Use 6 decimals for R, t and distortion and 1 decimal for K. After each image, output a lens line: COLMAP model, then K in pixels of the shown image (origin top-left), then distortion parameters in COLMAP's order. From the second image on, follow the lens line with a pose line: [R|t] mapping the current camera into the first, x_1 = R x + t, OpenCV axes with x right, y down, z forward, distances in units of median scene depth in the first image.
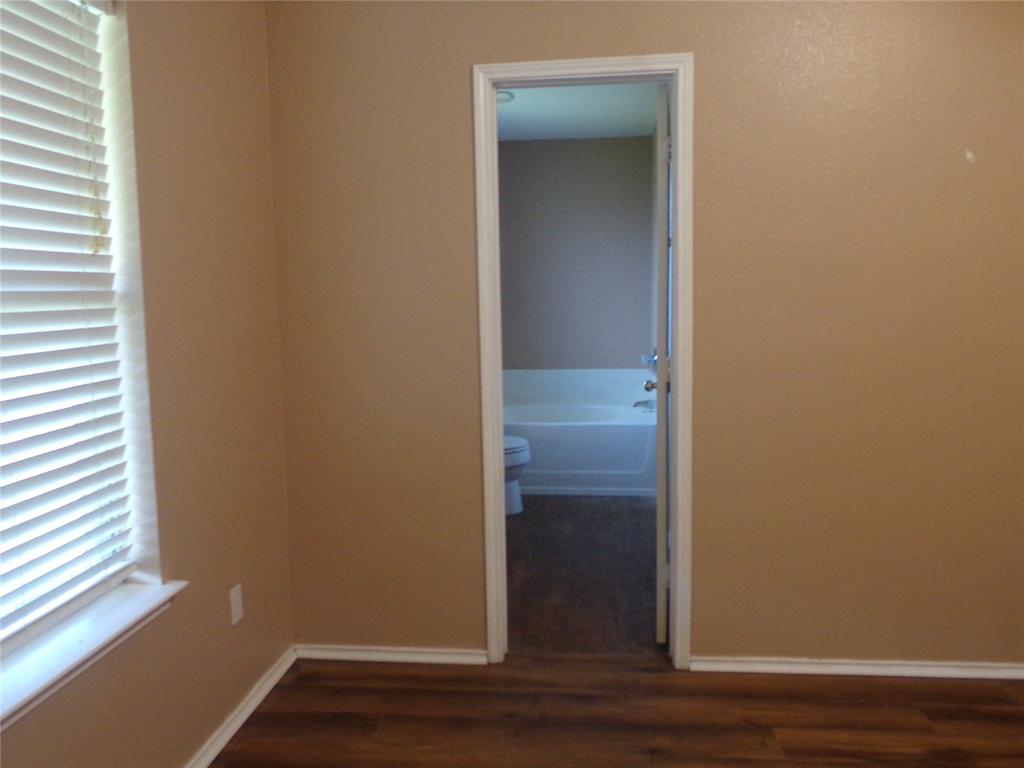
lens RADIAL K [[859.0, 0, 512.0], [0, 859.0, 384.0], [0, 0, 1]] dist [0.066815, -0.131407]
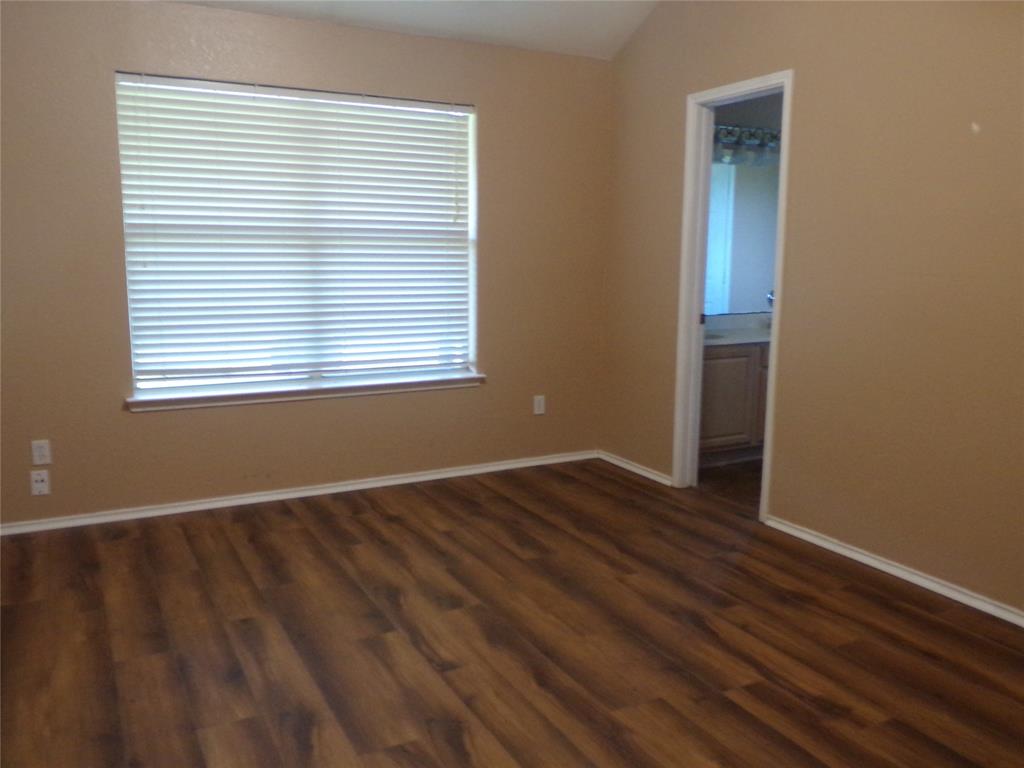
lens RADIAL K [[859.0, 0, 512.0], [0, 859.0, 384.0], [0, 0, 1]] dist [0.066815, -0.131407]
pose [[0.549131, 0.151204, -0.821944, 1.288013], [-0.110706, 0.987991, 0.107788, 0.010830], [0.828372, 0.031804, 0.559275, -0.124248]]
